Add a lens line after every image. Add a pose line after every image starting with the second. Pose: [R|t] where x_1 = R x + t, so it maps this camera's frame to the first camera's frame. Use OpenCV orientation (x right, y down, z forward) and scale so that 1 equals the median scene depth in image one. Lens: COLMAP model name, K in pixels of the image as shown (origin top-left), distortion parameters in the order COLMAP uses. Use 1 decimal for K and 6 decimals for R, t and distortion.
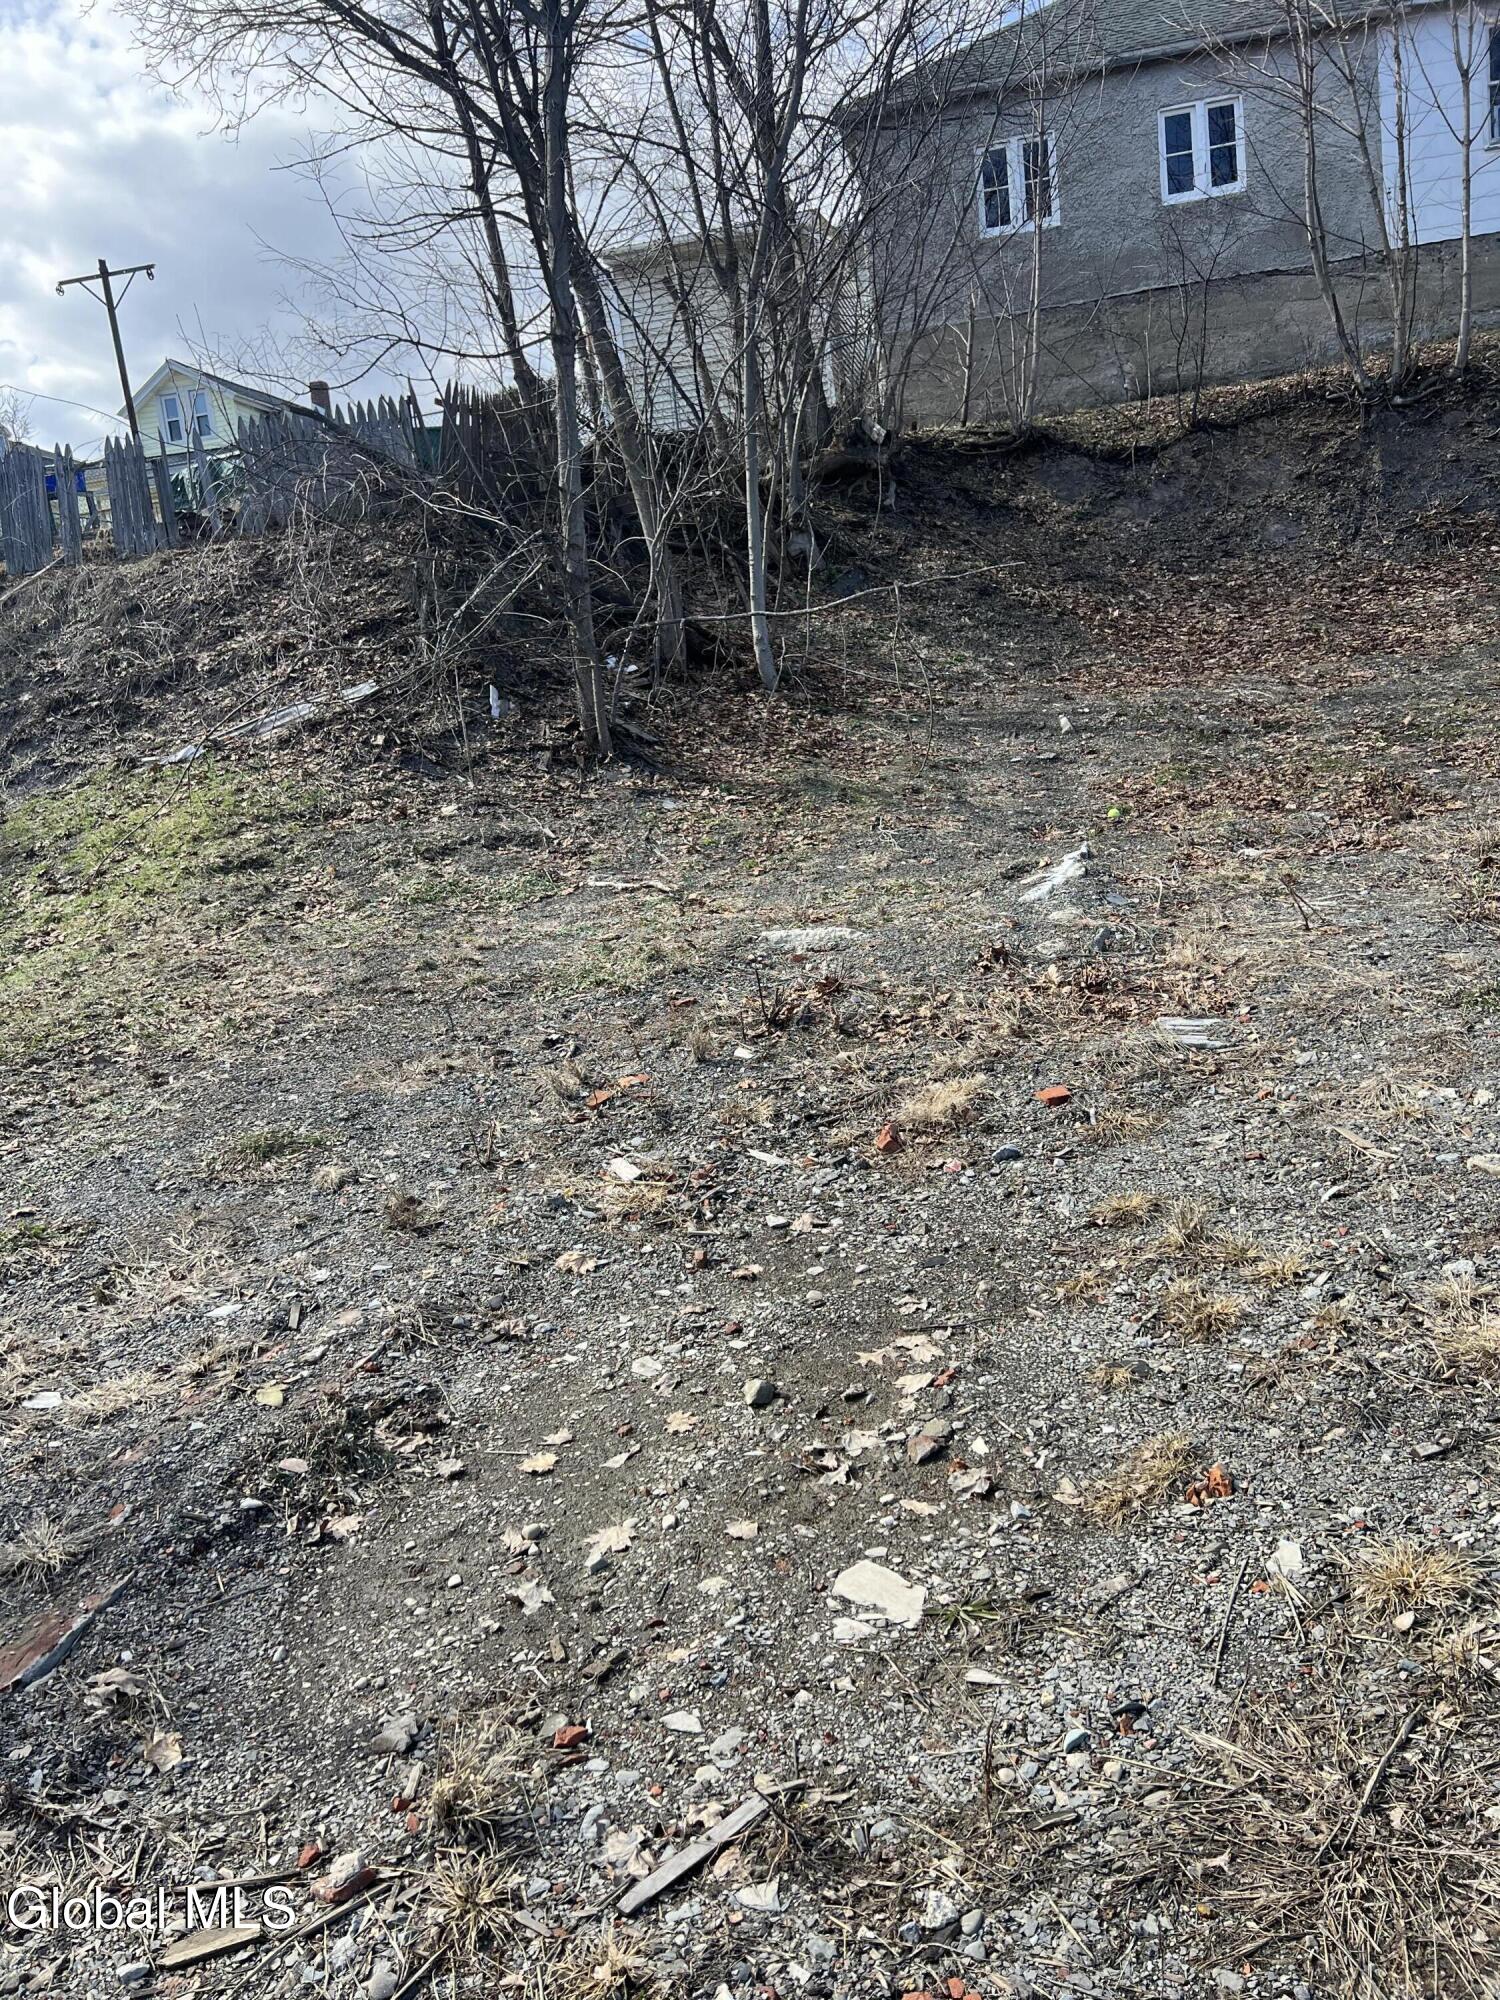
lens RADIAL K [[1458.6, 0, 759.1], [0, 1458.6, 987.8], [0, 0, 1]] dist [0.061039, -0.067403]
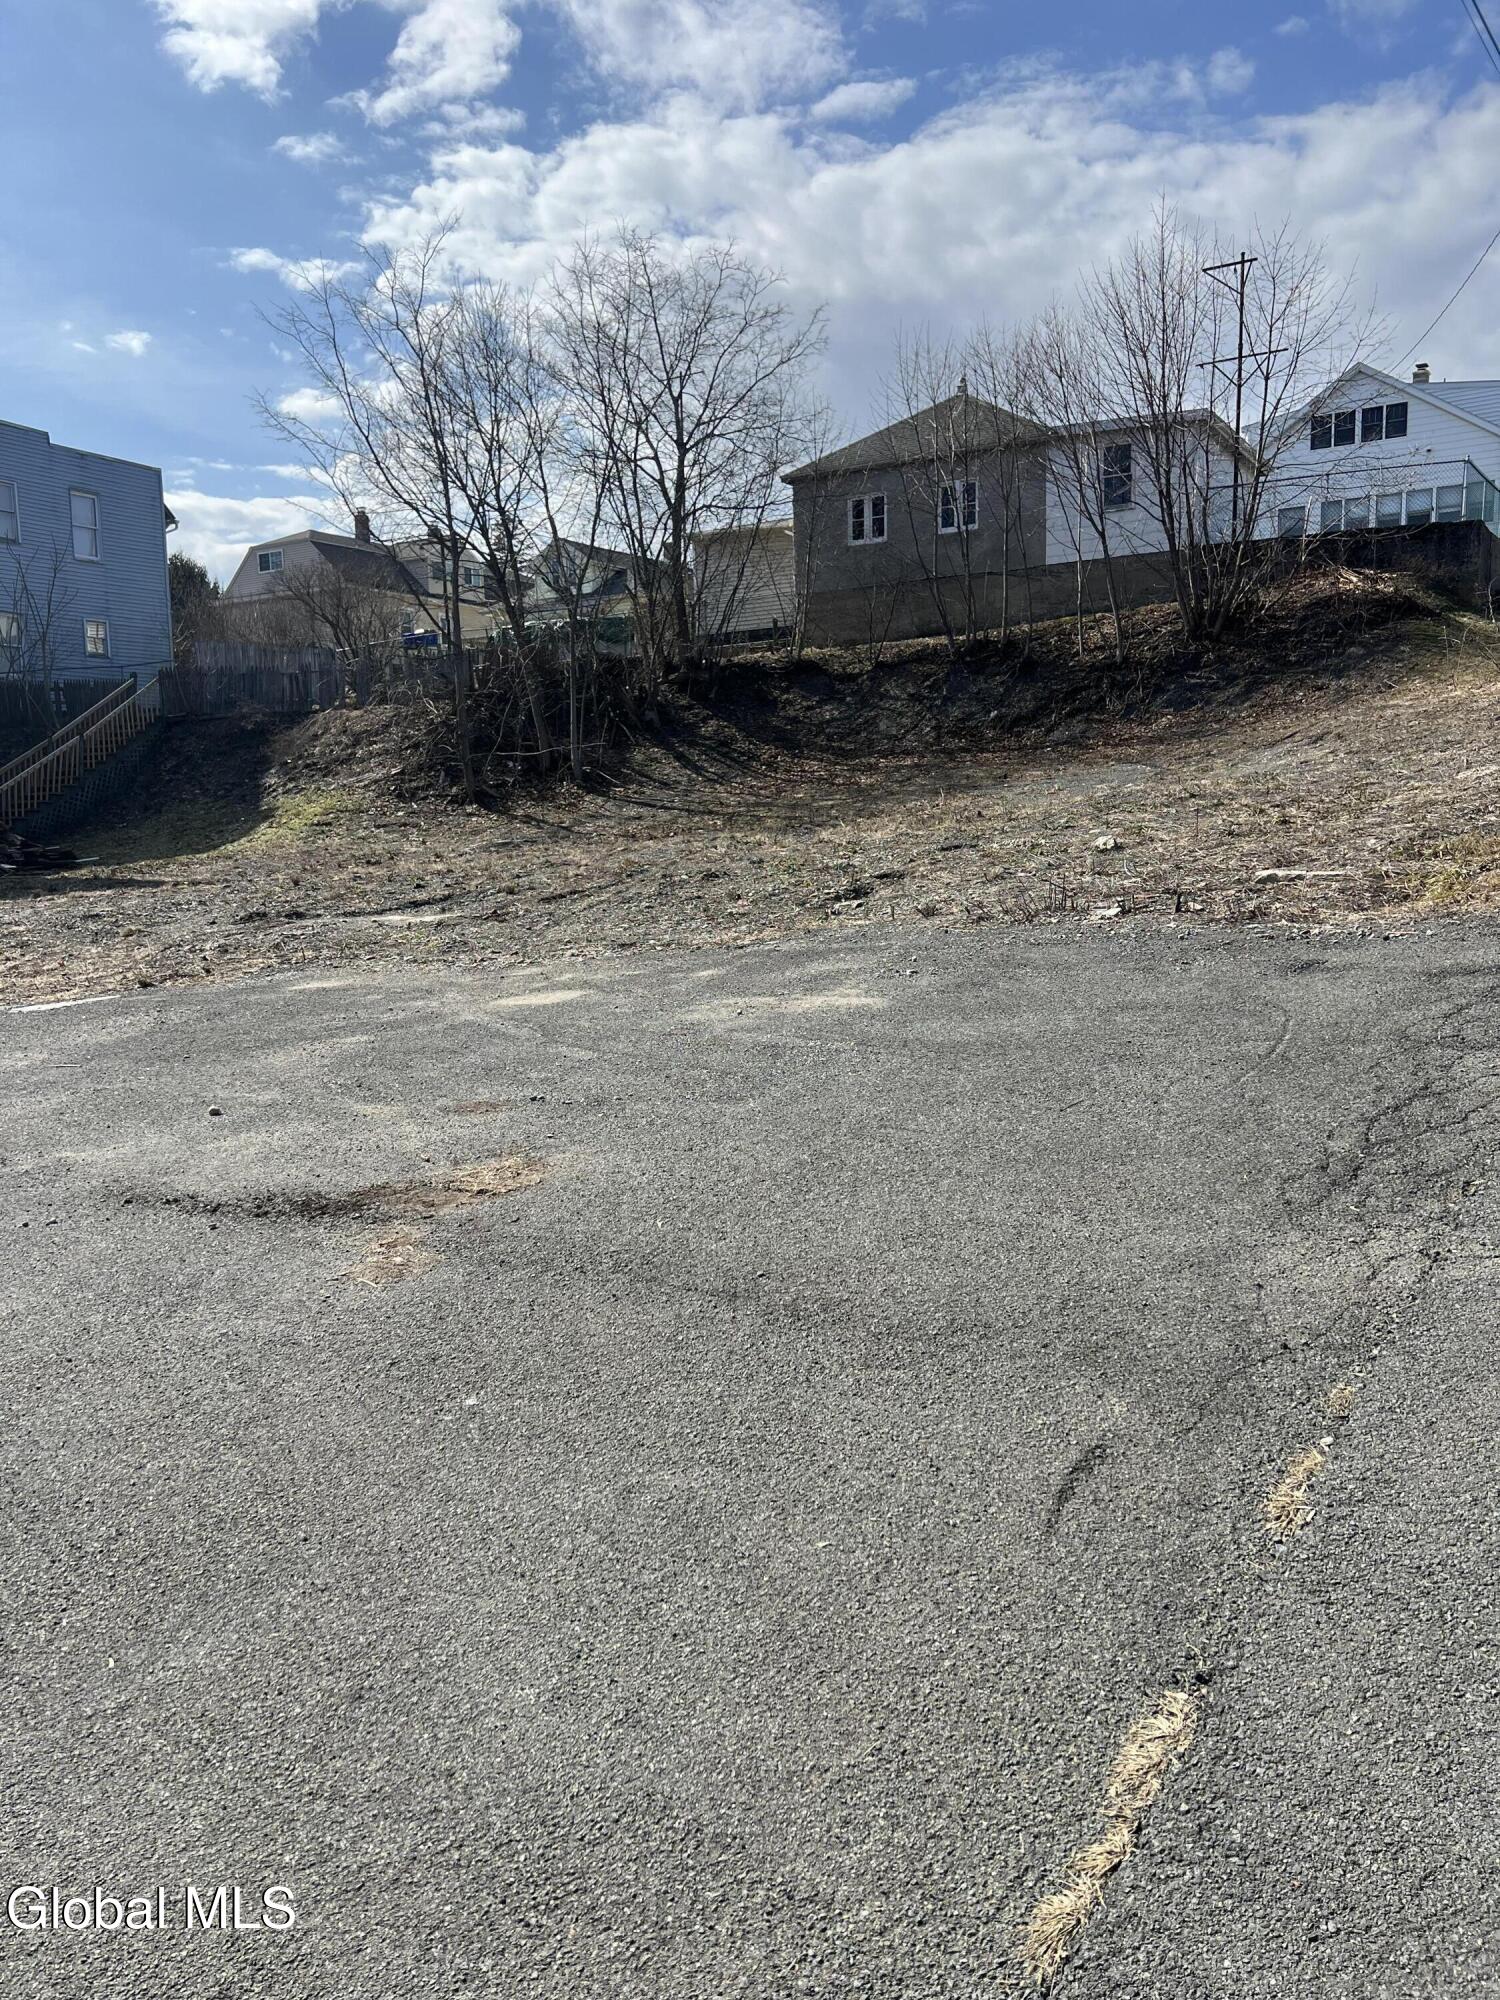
lens RADIAL K [[1470.0, 0, 777.7], [0, 1470.0, 1014.8], [0, 0, 1]] dist [0.078941, -0.112474]
pose [[0.944642, 0.124769, -0.303455, 1.165207], [-0.133775, 0.990971, -0.008986, 0.160904], [0.299594, 0.049083, 0.952803, -1.248166]]
